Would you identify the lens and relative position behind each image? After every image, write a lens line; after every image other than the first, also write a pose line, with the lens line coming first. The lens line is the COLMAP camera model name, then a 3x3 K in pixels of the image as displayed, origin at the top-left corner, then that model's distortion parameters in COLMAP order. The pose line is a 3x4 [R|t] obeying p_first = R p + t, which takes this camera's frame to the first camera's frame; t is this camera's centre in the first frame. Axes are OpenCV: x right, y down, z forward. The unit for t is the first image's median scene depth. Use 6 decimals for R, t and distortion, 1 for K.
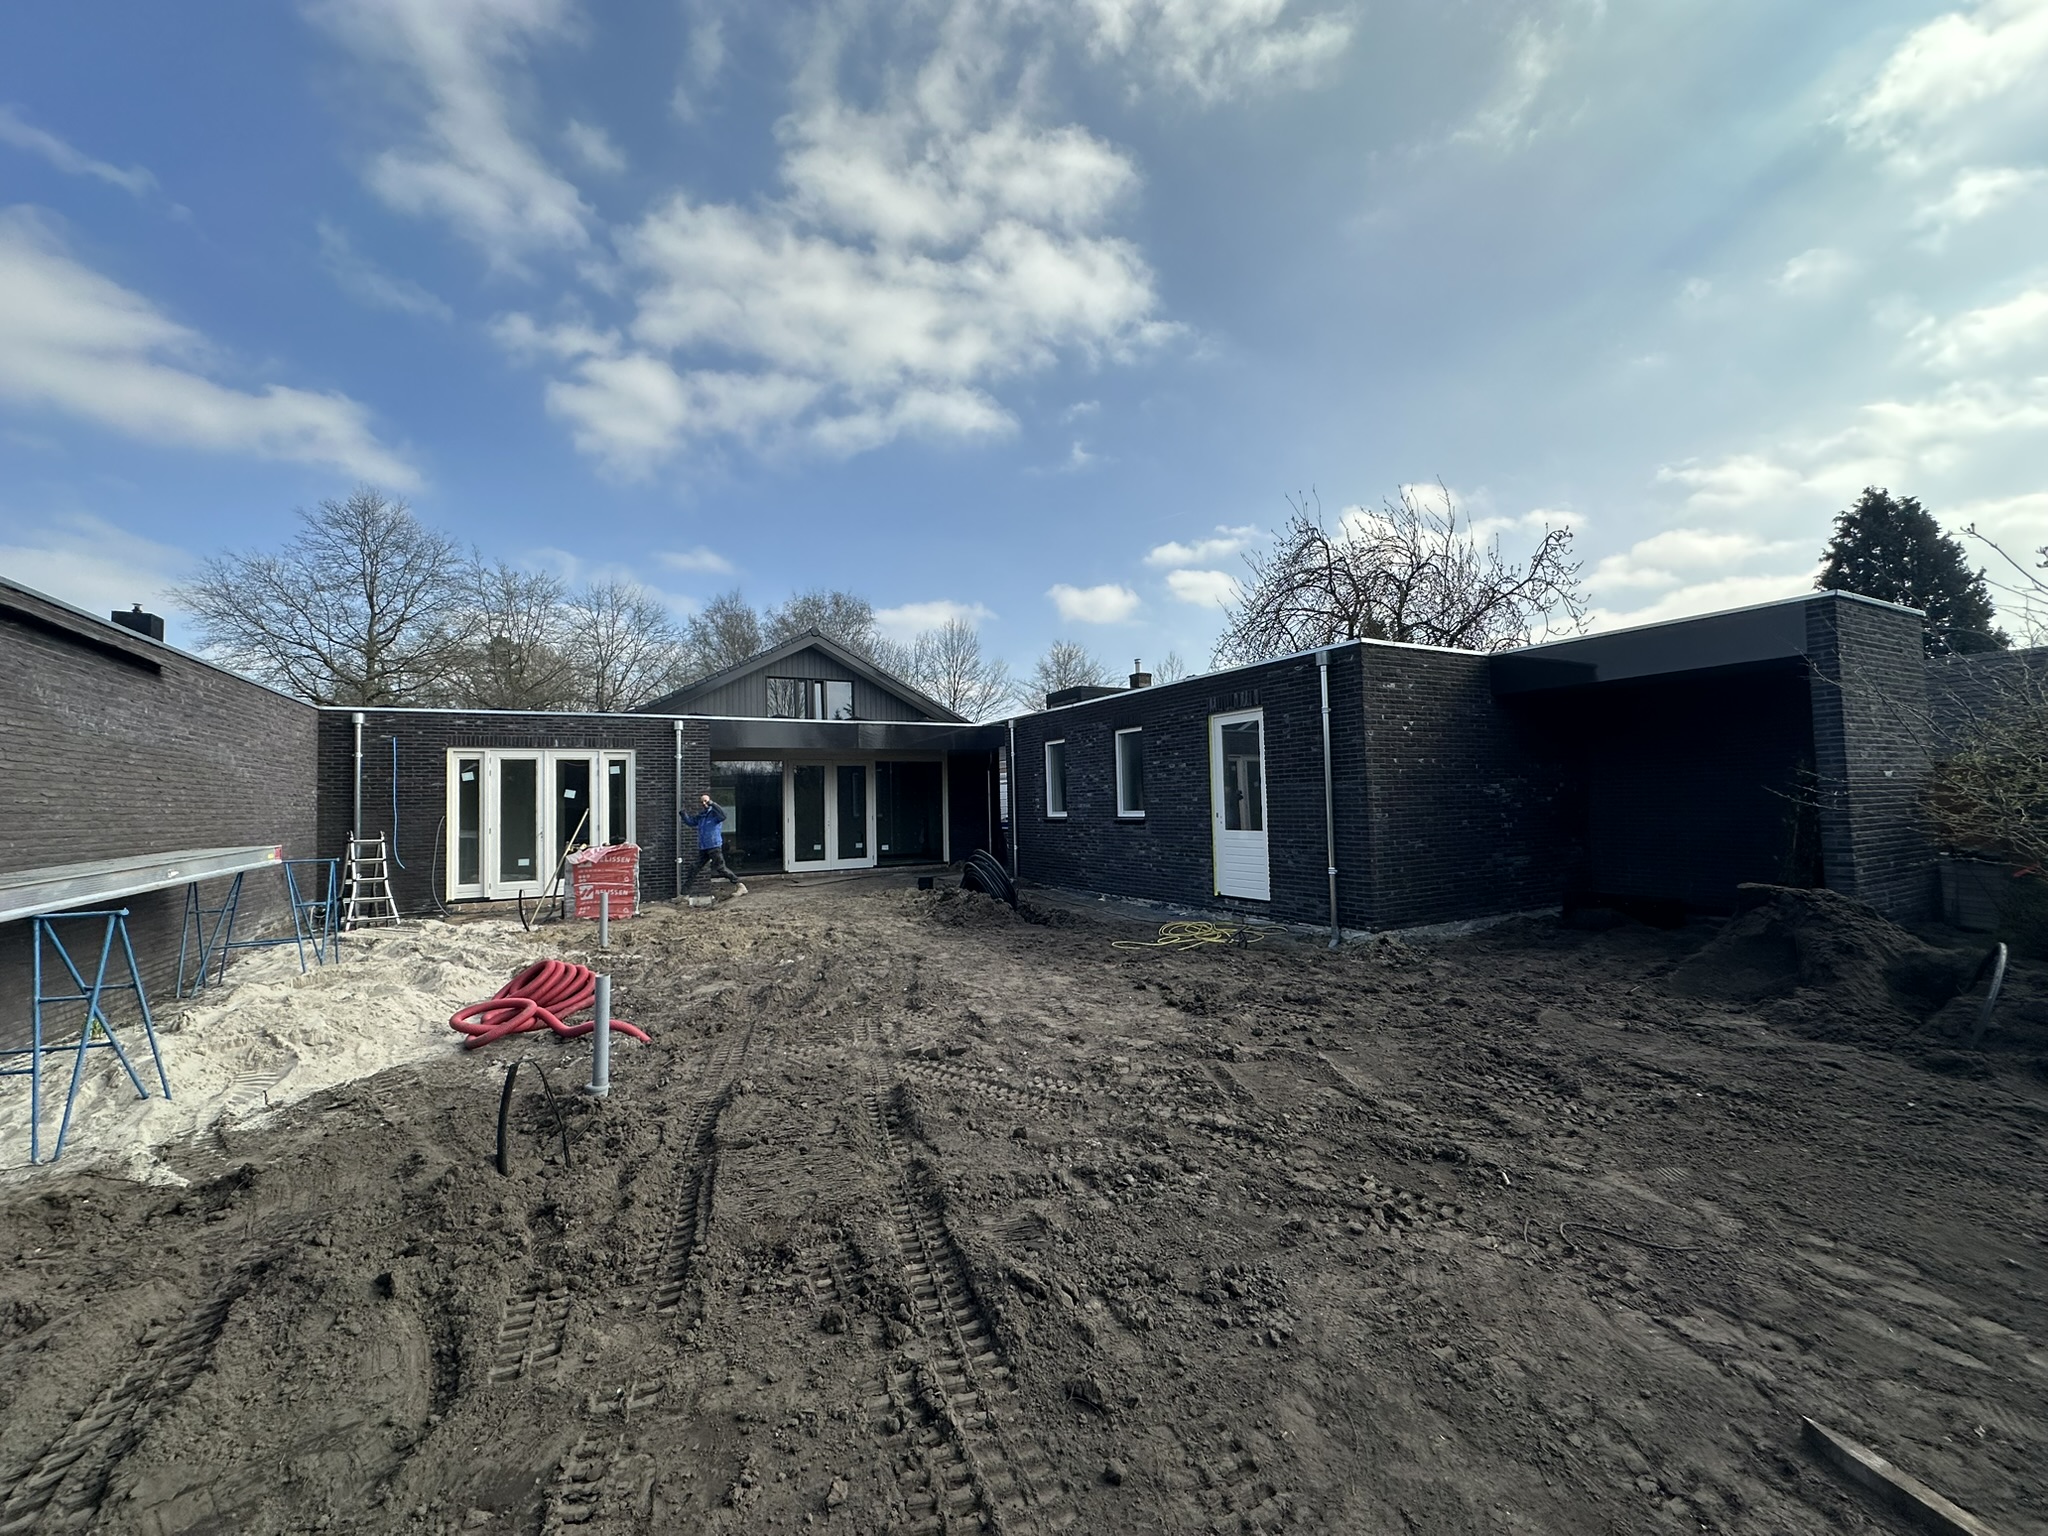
lens RADIAL K [[804.7, 0, 1024.1], [0, 804.7, 783.7], [0, 0, 1]] dist [0.001546, 0.006392]
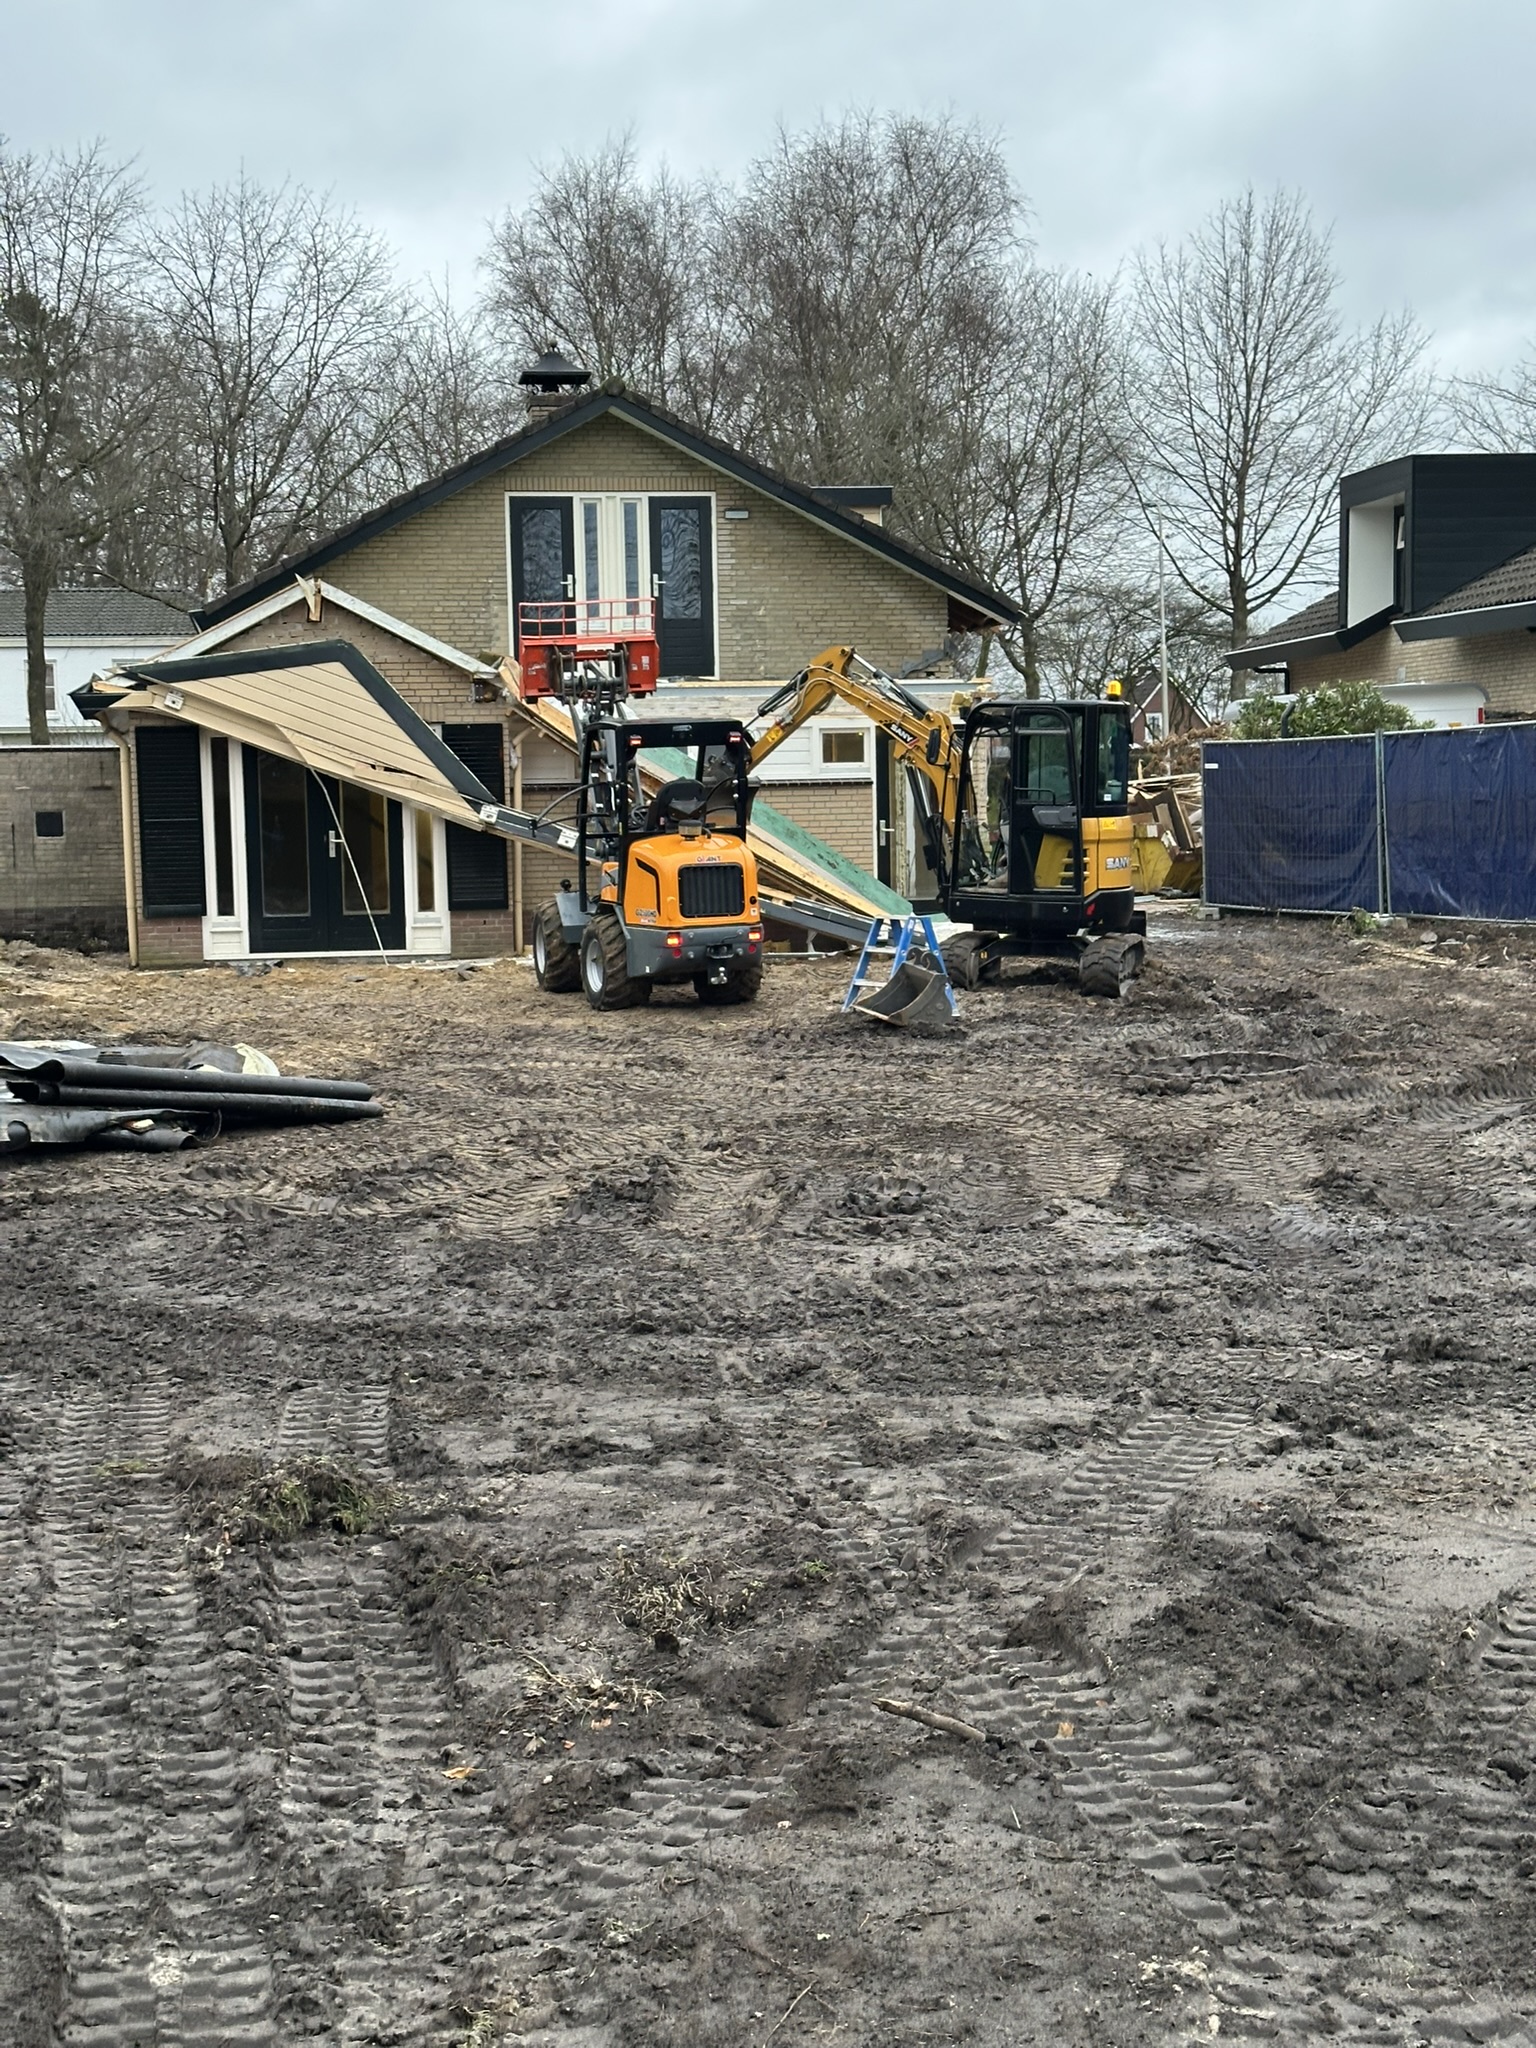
lens RADIAL K [[2842.2, 0, 740.0], [0, 2842.2, 1030.1], [0, 0, 1]] dist [0.126853, -0.021002]
pose [[0.938476, 0.036445, -0.343415, 0.191082], [0.002622, 0.993635, 0.112614, -0.013176], [0.345334, -0.106586, 0.932408, -0.216928]]
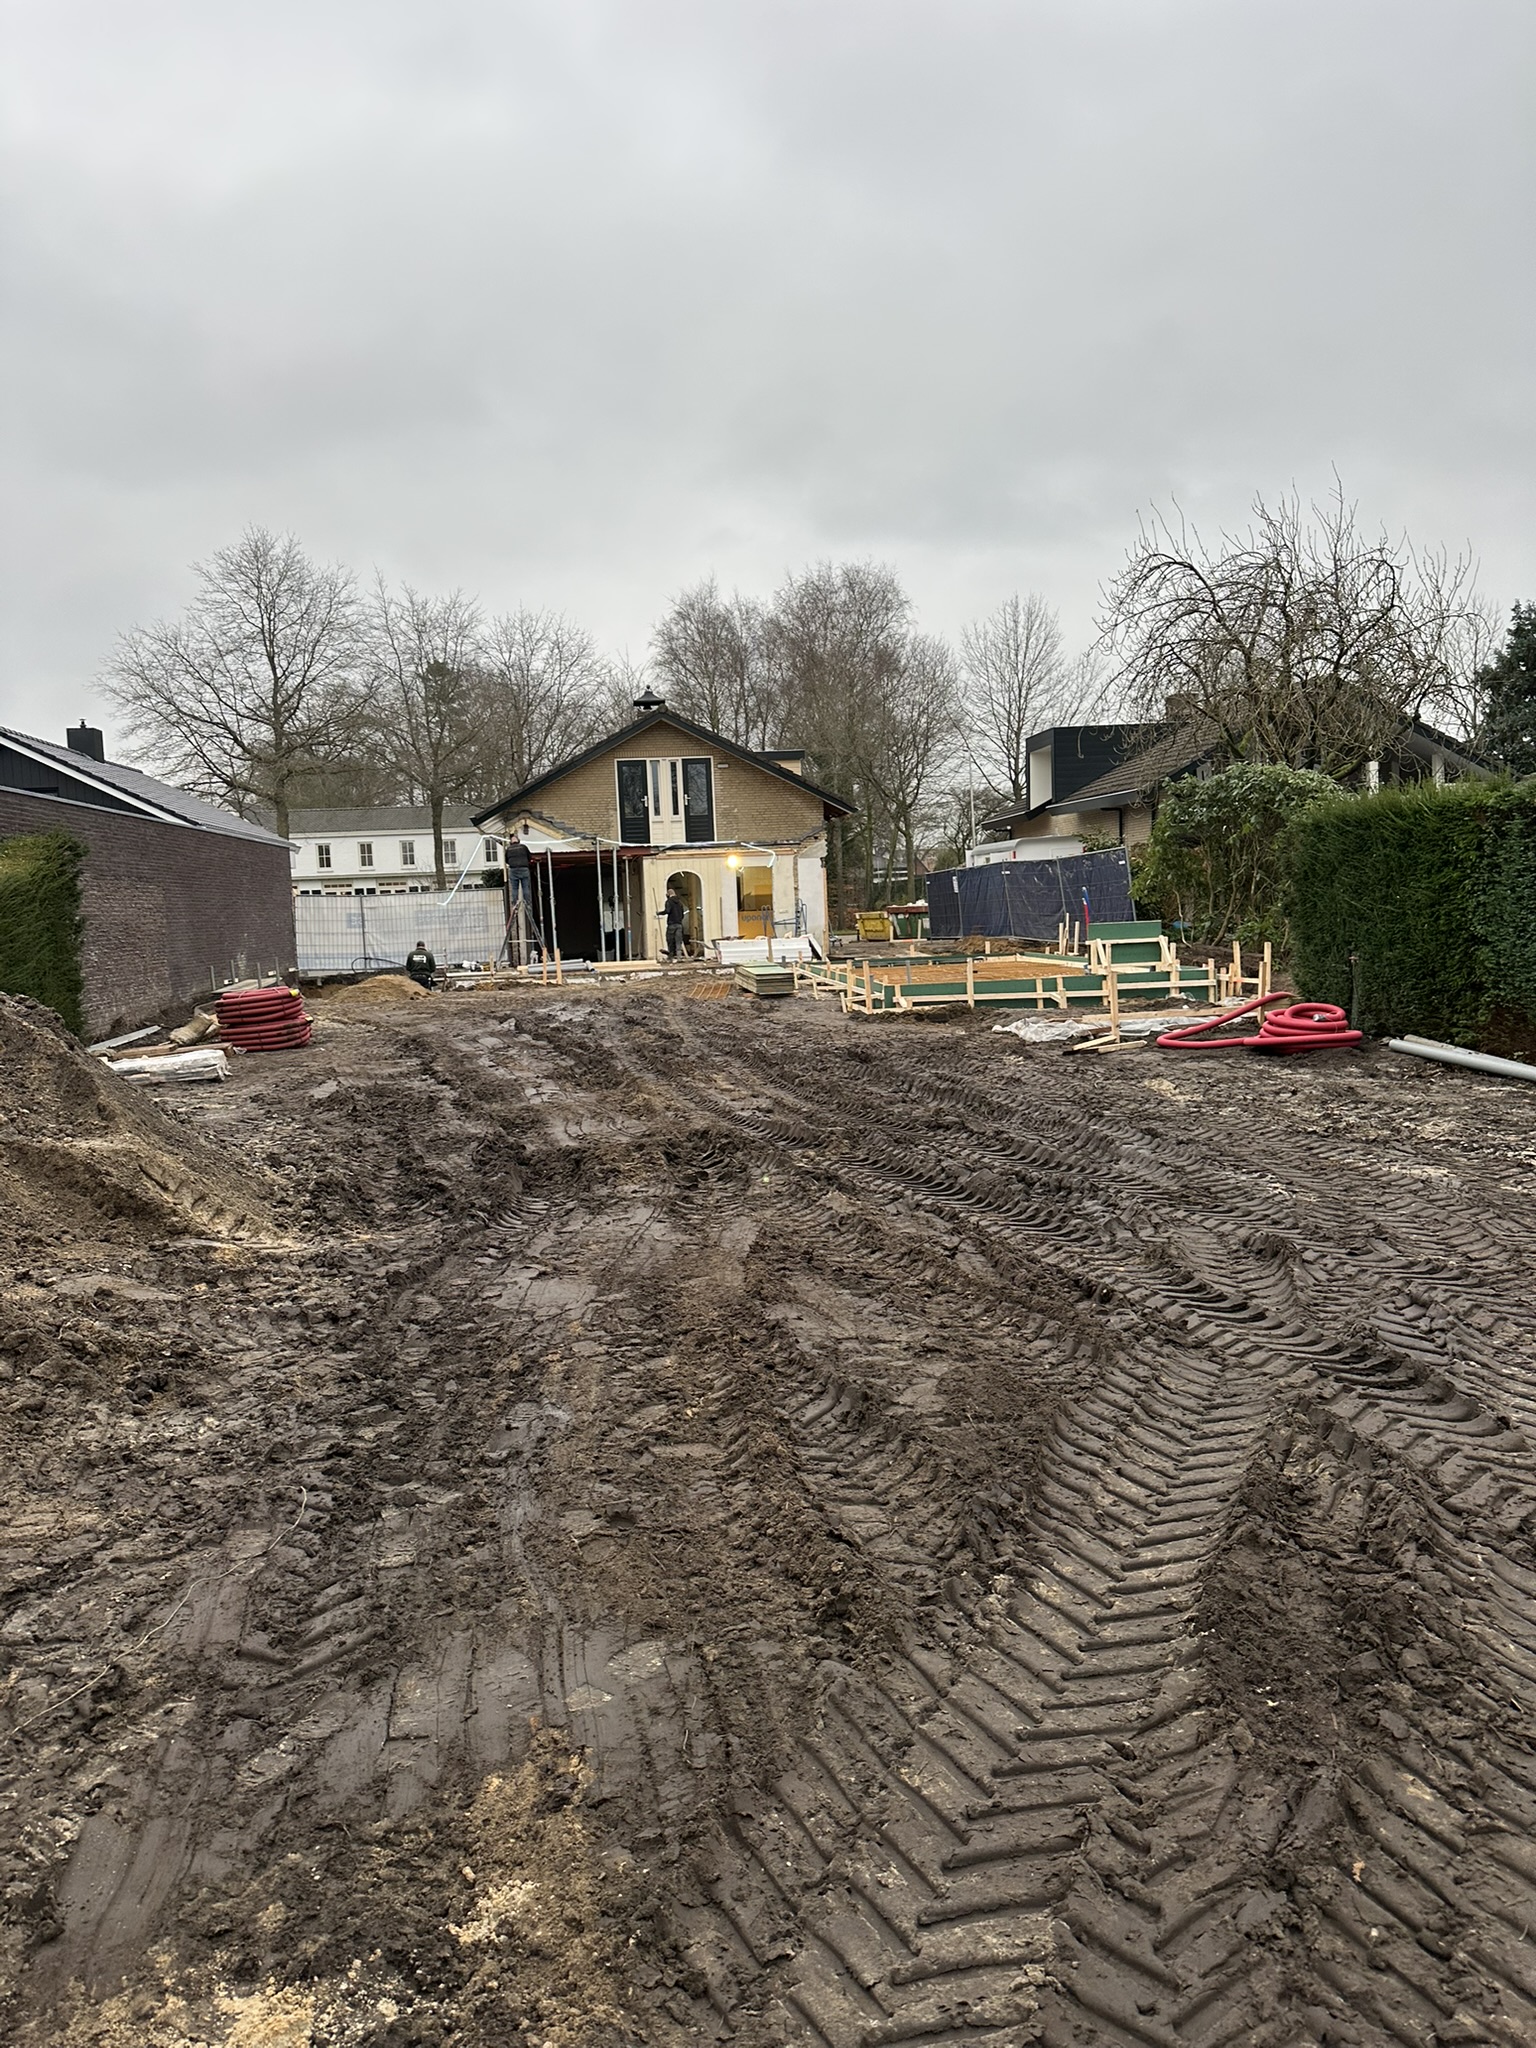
lens RADIAL K [[1422.8, 0, 768.0], [0, 1422.8, 1024.0], [0, 0, 1]] dist [0.091962, -0.002254]
pose [[0.924739, 0.019213, -0.380116, 0.271660], [0.028674, 0.992370, 0.119918, -0.014933], [0.379520, -0.121793, 0.917132, -0.257098]]
